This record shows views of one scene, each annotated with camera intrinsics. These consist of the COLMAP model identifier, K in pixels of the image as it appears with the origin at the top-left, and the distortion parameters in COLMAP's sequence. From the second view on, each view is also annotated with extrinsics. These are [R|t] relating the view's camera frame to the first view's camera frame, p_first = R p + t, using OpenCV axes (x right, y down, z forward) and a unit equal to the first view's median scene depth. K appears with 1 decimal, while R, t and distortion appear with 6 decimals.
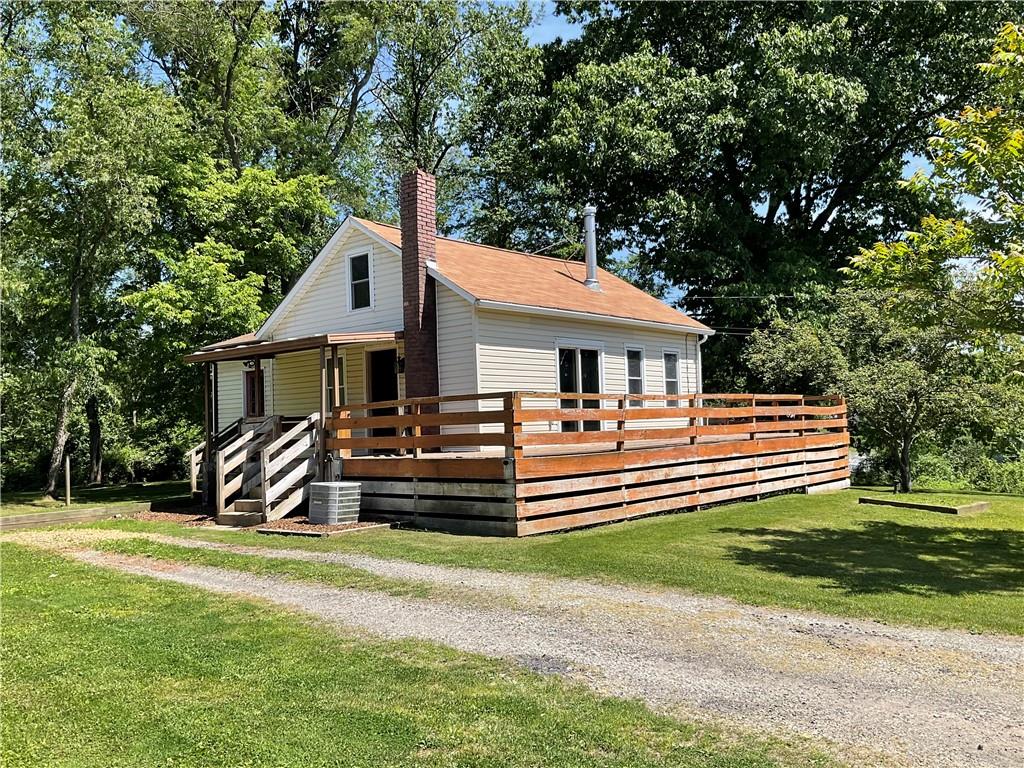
lens RADIAL K [[856.9, 0, 511.3], [0, 856.9, 383.2], [0, 0, 1]] dist [0.005921, 0.000413]
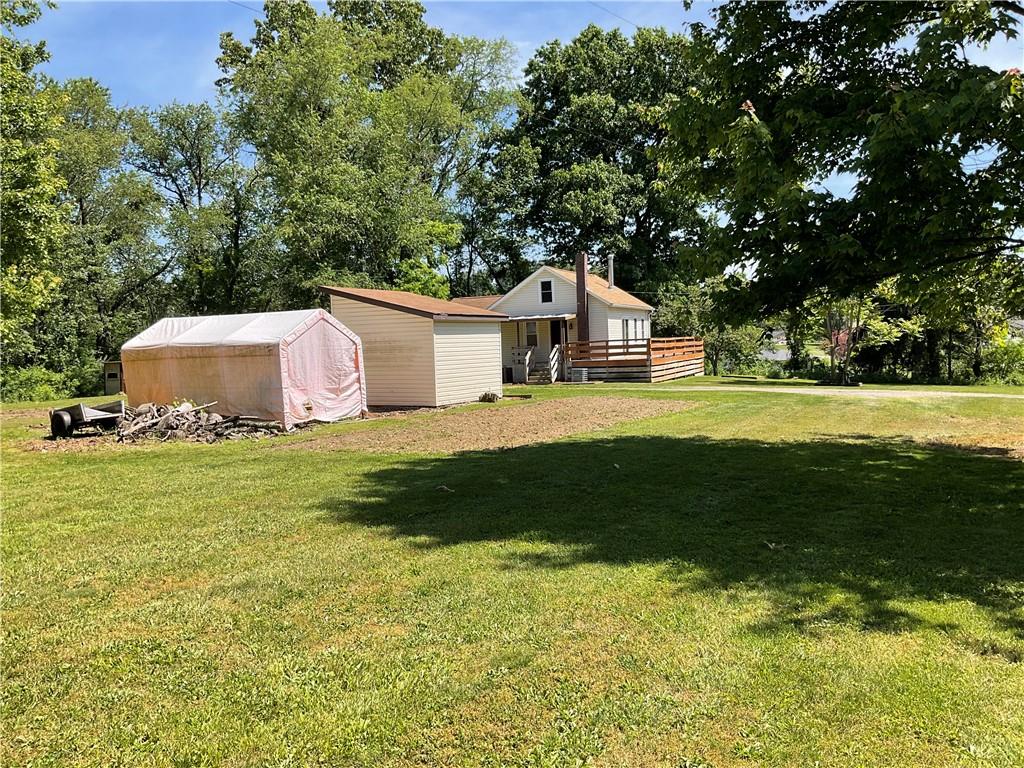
lens RADIAL K [[856.9, 0, 512.3], [0, 856.9, 385.6], [0, 0, 1]] dist [0.005921, 0.000413]
pose [[0.949809, -0.014889, 0.312477, -1.145508], [-0.012073, 0.996378, 0.084174, -0.060378], [-0.312599, -0.083722, 0.946189, -1.461677]]
